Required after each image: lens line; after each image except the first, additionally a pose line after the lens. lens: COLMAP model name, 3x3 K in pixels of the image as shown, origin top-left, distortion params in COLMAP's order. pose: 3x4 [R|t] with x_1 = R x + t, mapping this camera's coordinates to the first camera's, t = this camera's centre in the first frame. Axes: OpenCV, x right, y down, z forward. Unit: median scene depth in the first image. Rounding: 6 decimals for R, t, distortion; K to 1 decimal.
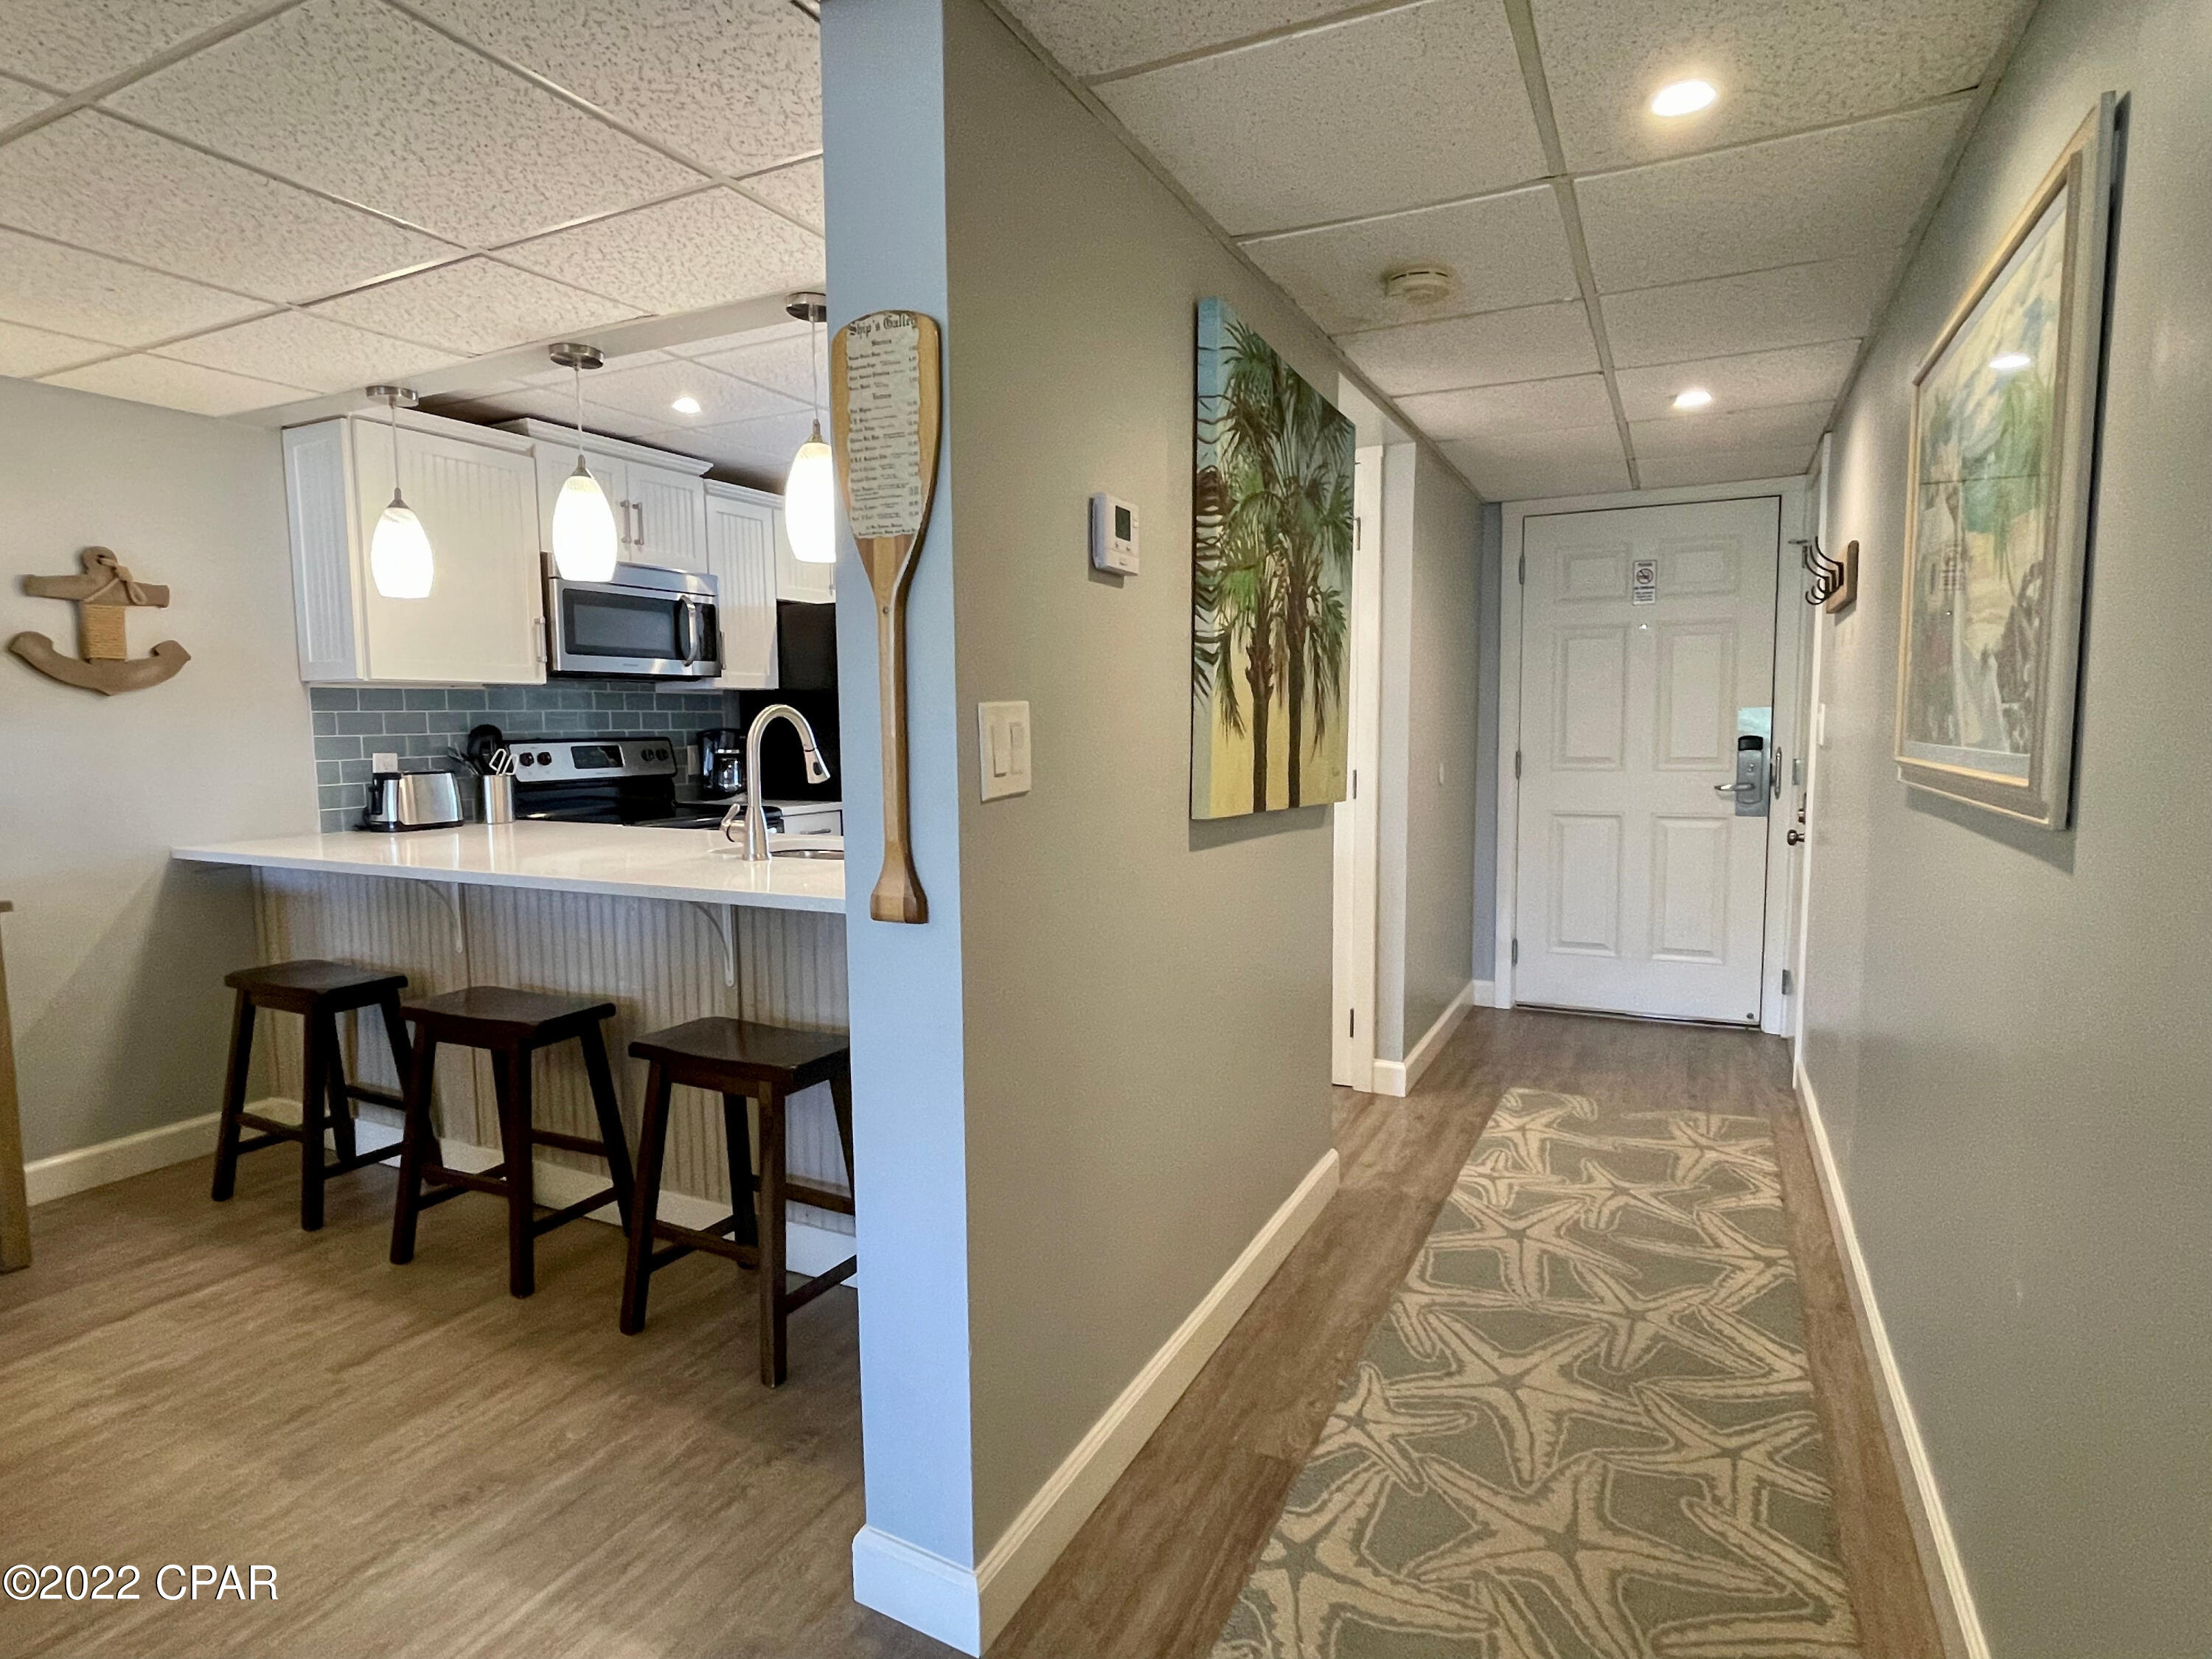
lens RADIAL K [[1174.2, 0, 1106.0], [0, 1174.2, 829.5], [0, 0, 1]] dist [0.003484, -0.019436]
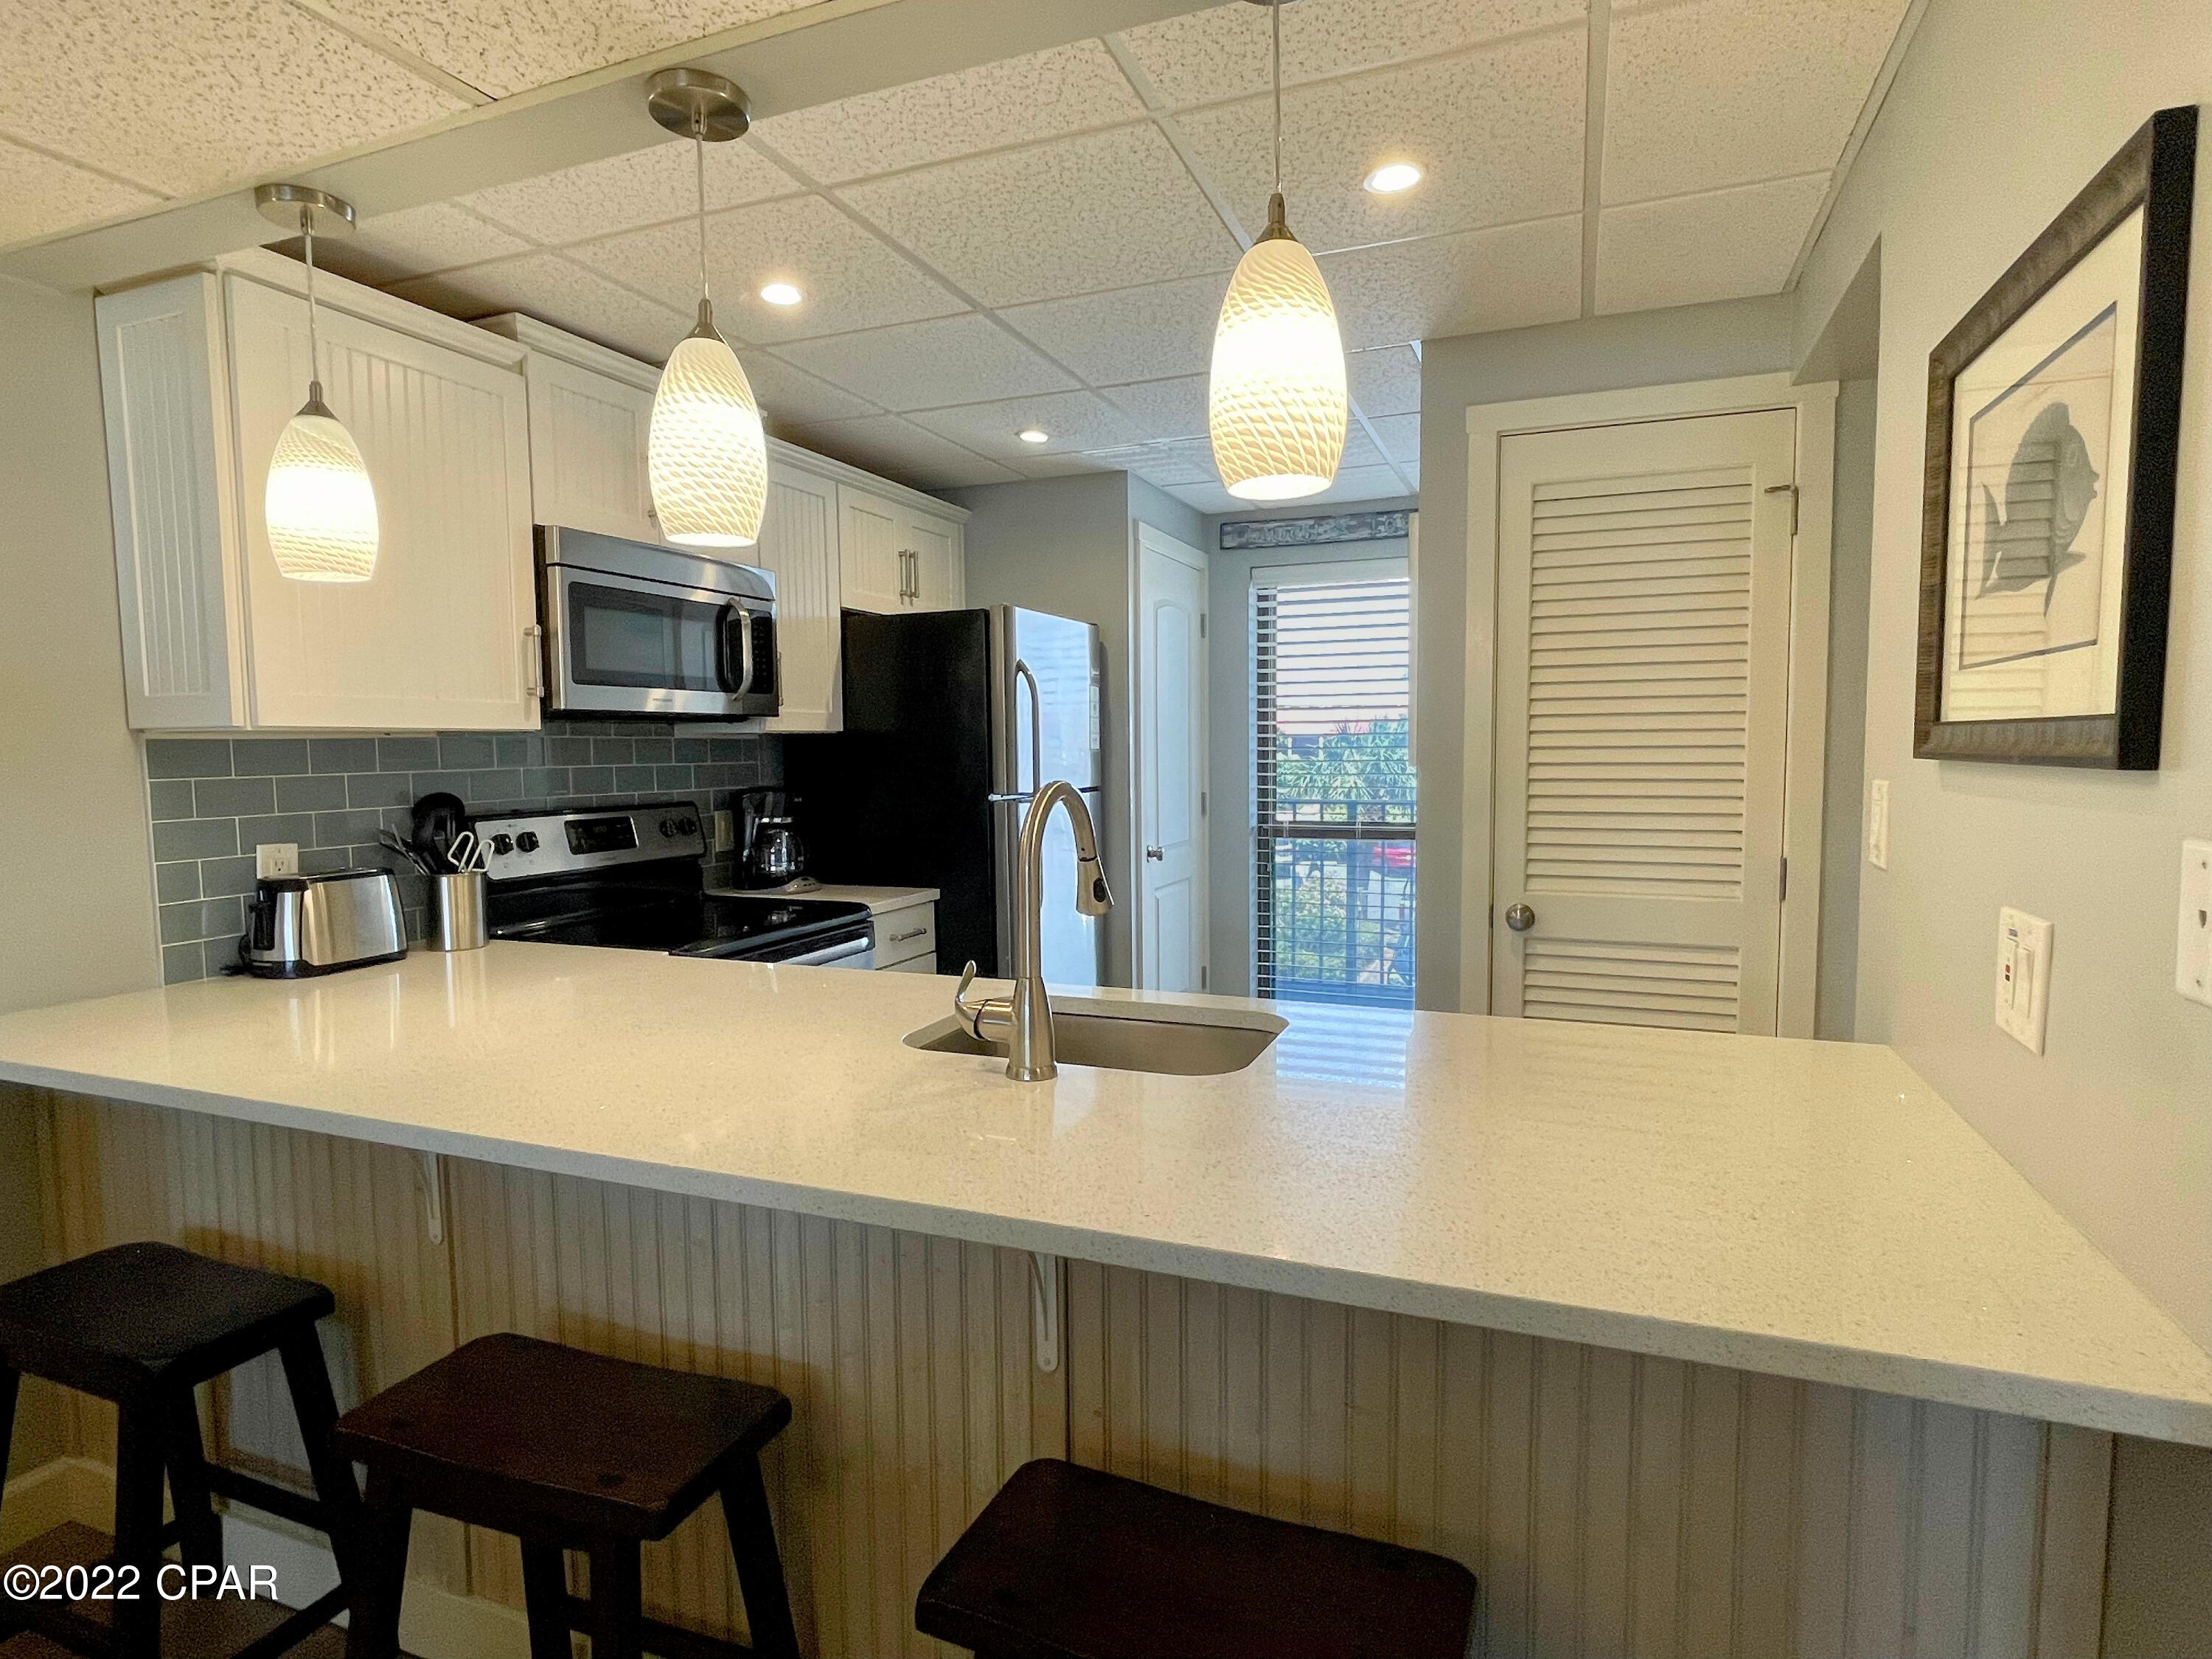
lens RADIAL K [[1181.9, 0, 1098.0], [0, 1181.9, 831.3], [0, 0, 1]] dist [-0.004320, 0.002738]
pose [[0.997222, -0.007628, 0.074101, -0.233982], [0.009291, 0.999712, -0.022115, -0.054689], [-0.073911, 0.022742, 0.997005, 0.355115]]
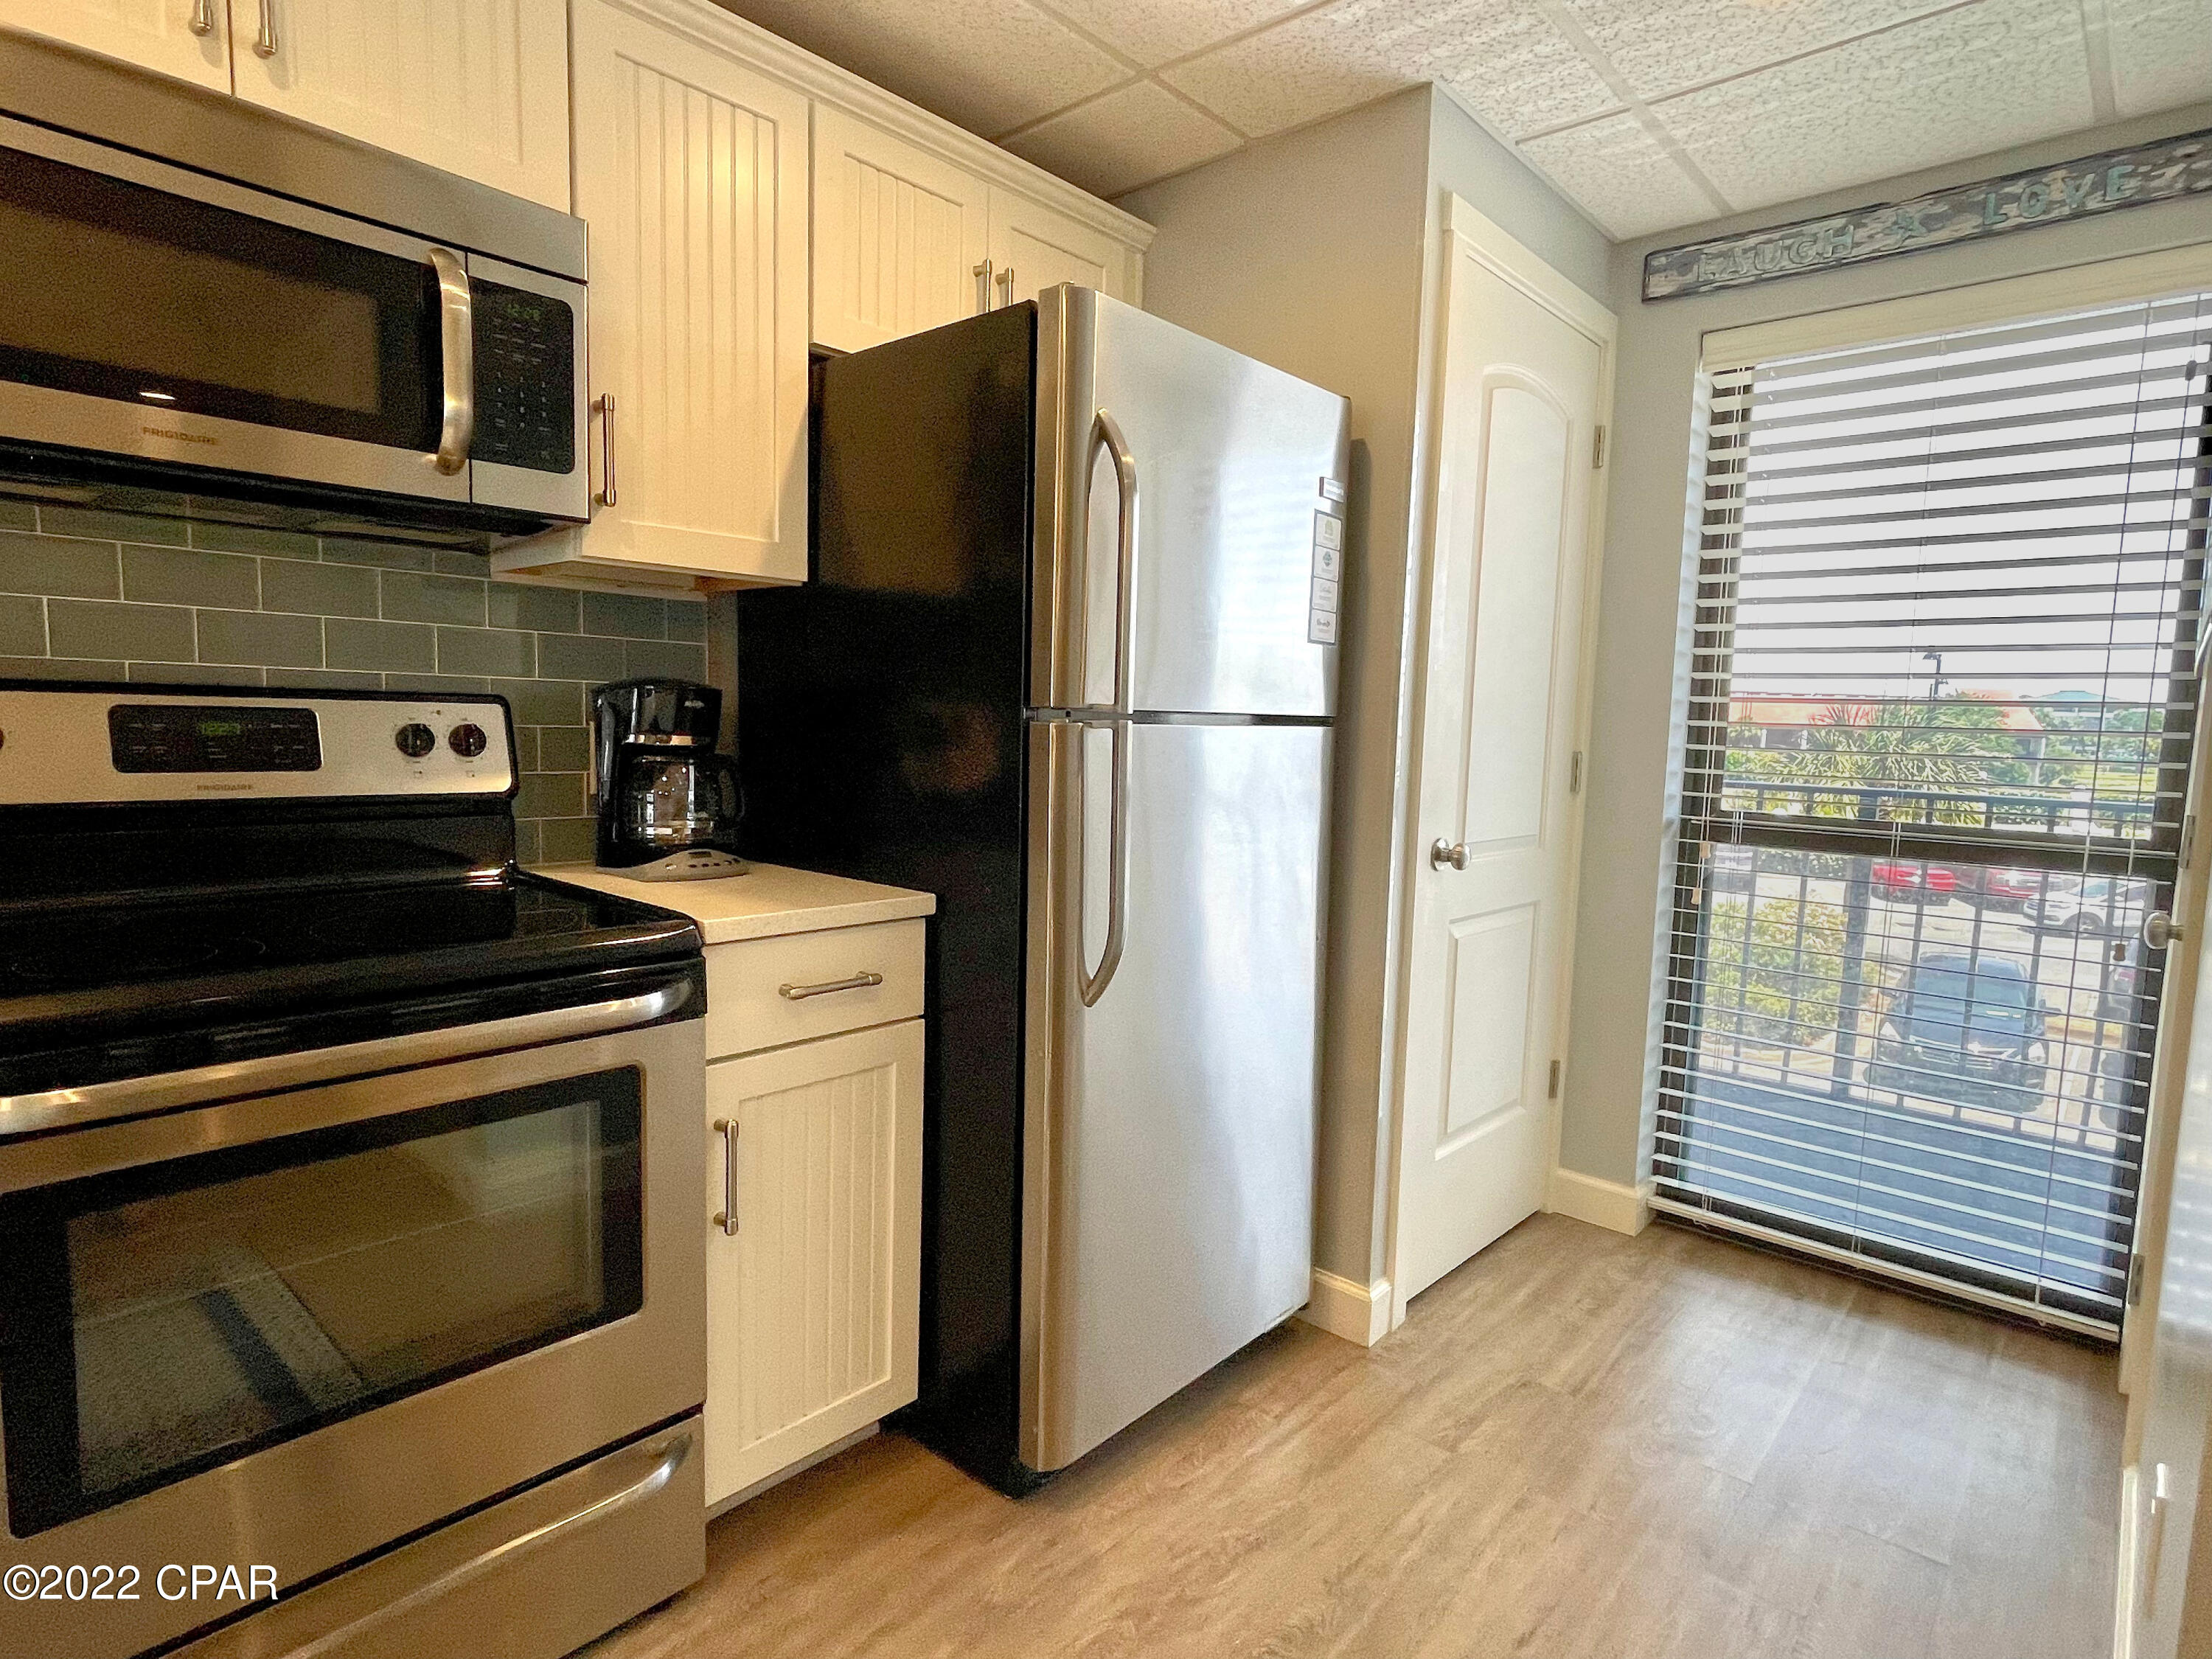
lens RADIAL K [[1181.9, 0, 1098.0], [0, 1181.9, 831.3], [0, 0, 1]] dist [-0.004320, 0.002738]
pose [[0.961139, 0.062133, -0.268983, -0.104054], [-0.062264, 0.998027, 0.008051, -0.063344], [0.268952, 0.009010, 0.963111, 0.870584]]
